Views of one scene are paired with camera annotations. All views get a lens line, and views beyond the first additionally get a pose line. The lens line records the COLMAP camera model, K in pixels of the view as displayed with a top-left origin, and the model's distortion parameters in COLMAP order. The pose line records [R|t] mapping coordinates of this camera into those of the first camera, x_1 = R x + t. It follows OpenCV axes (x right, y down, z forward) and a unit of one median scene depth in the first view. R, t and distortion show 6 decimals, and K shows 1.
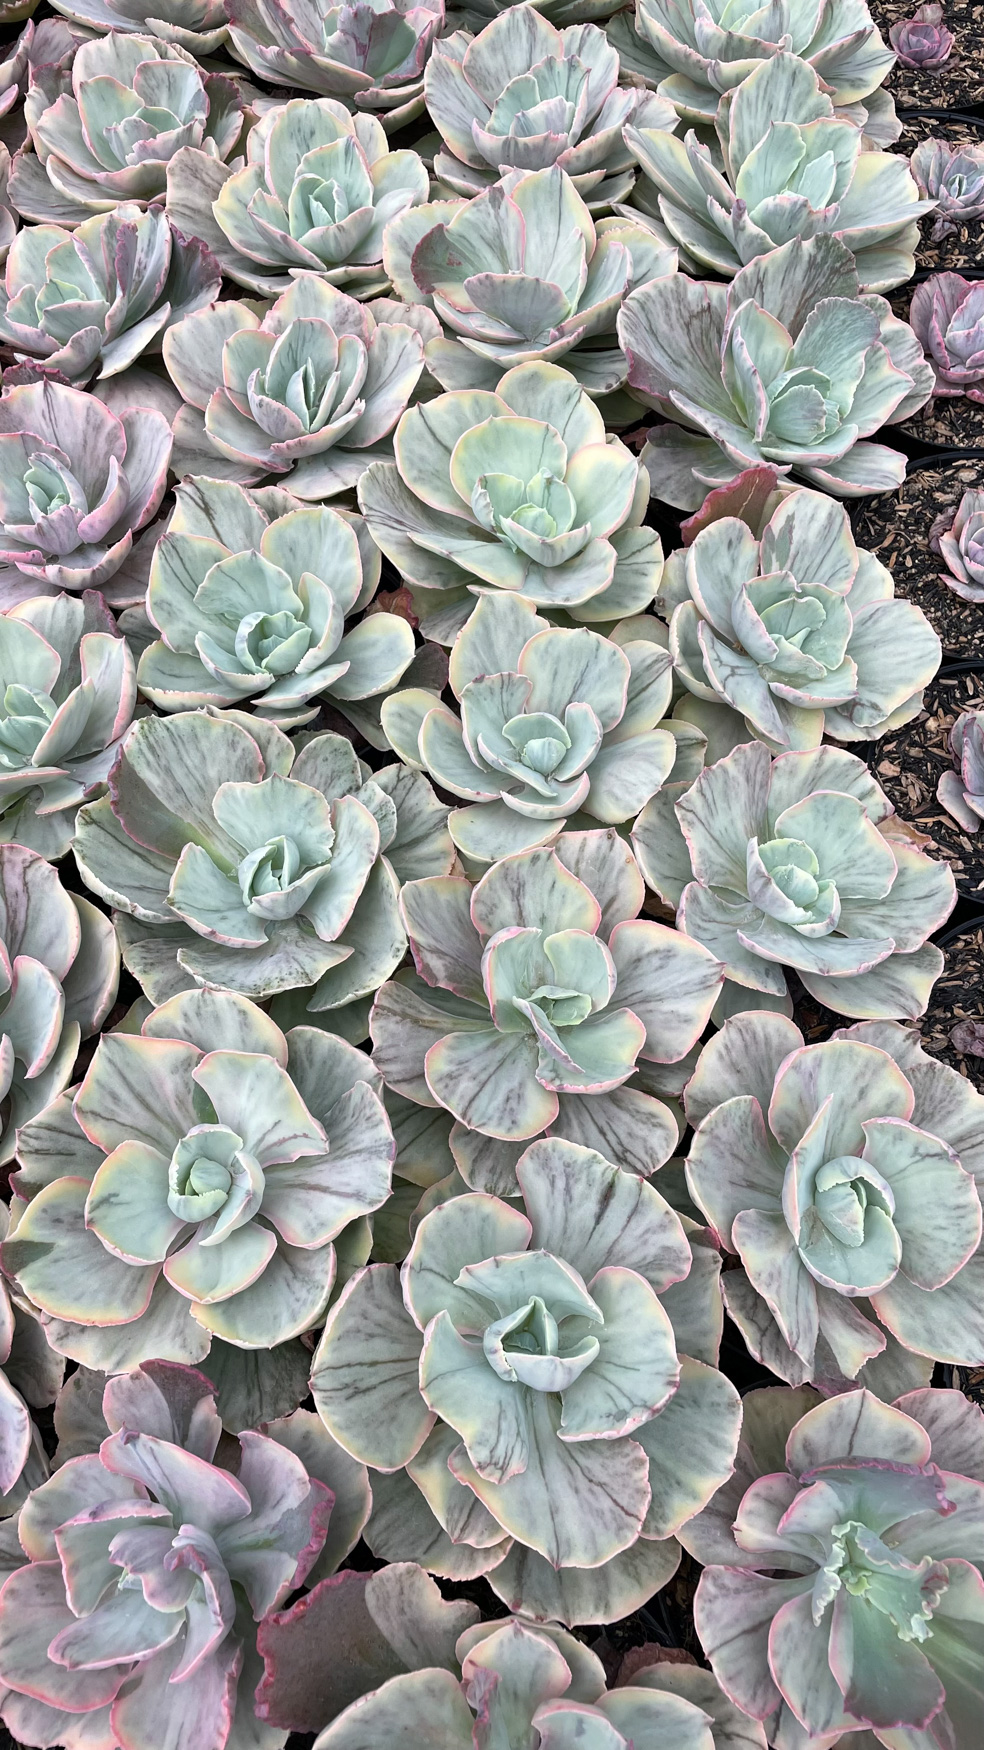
lens RADIAL K [[1335.3, 0, 489.6], [0, 1335.3, 880.2], [0, 0, 1]] dist [0.081175, -0.118248]
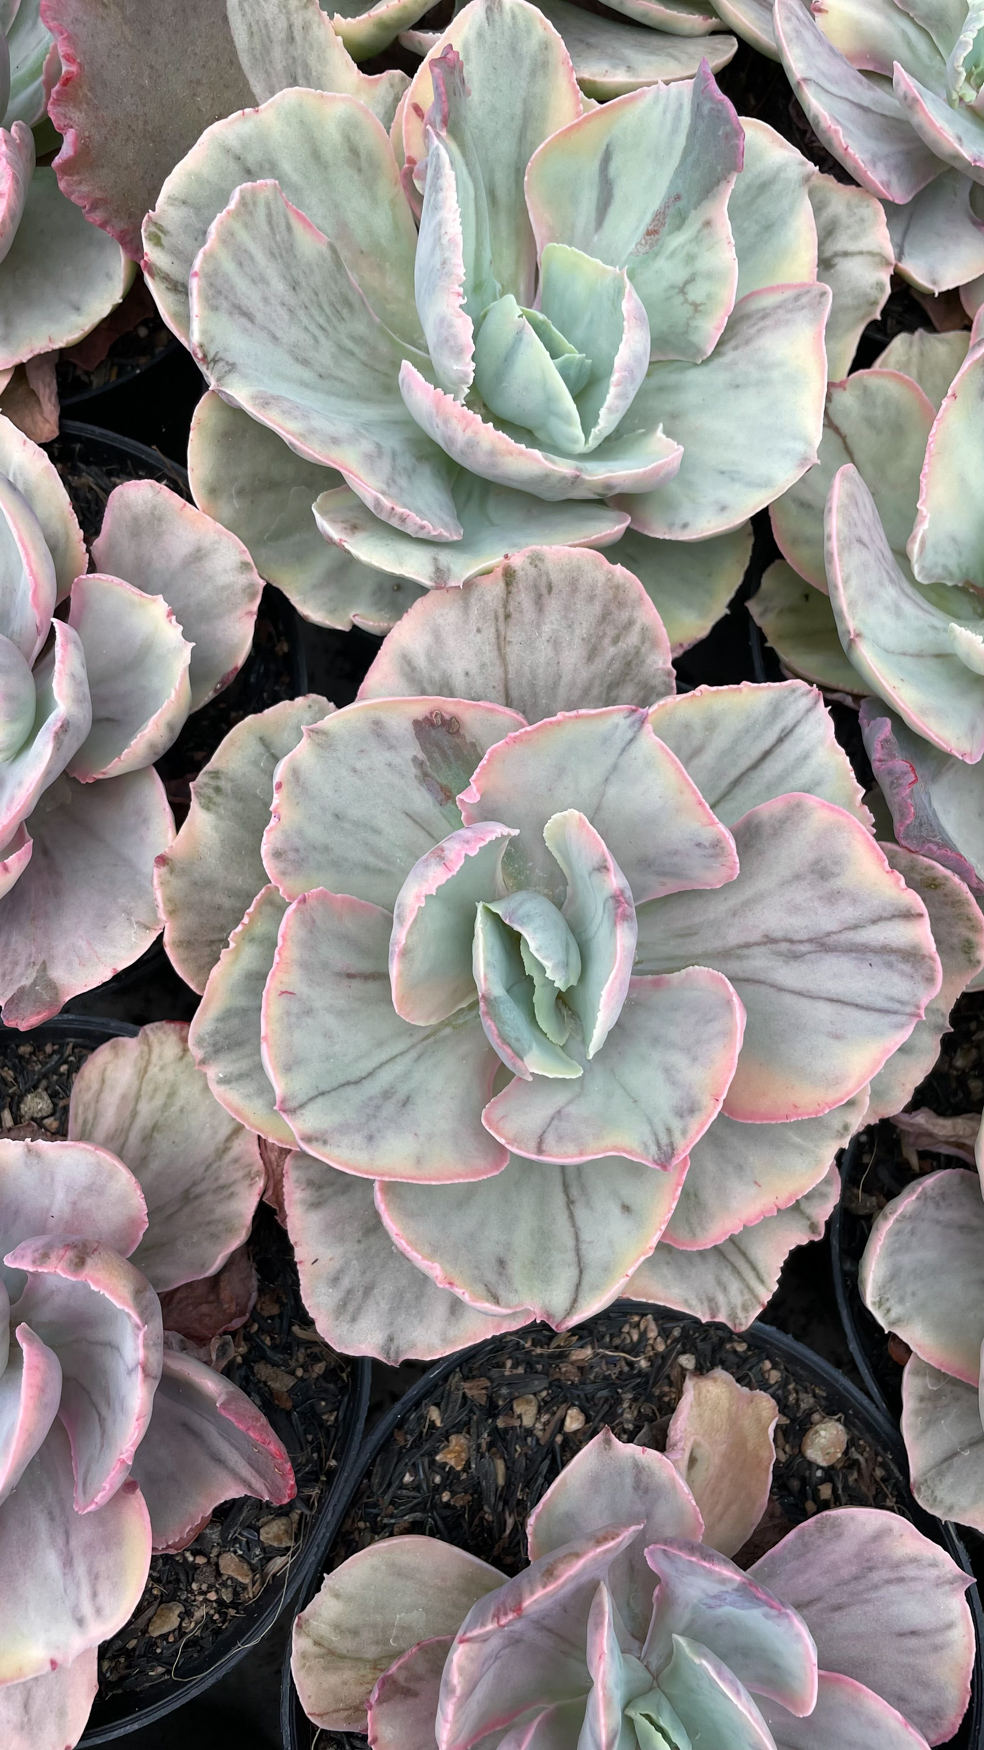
lens RADIAL K [[1350.7, 0, 493.9], [0, 1350.7, 892.8], [0, 0, 1]] dist [0.078975, -0.149823]
pose [[0.992928, -0.087892, 0.079806, -0.049995], [0.067511, 0.970984, 0.229418, 0.667456], [-0.097654, -0.222407, 0.970051, 0.287110]]
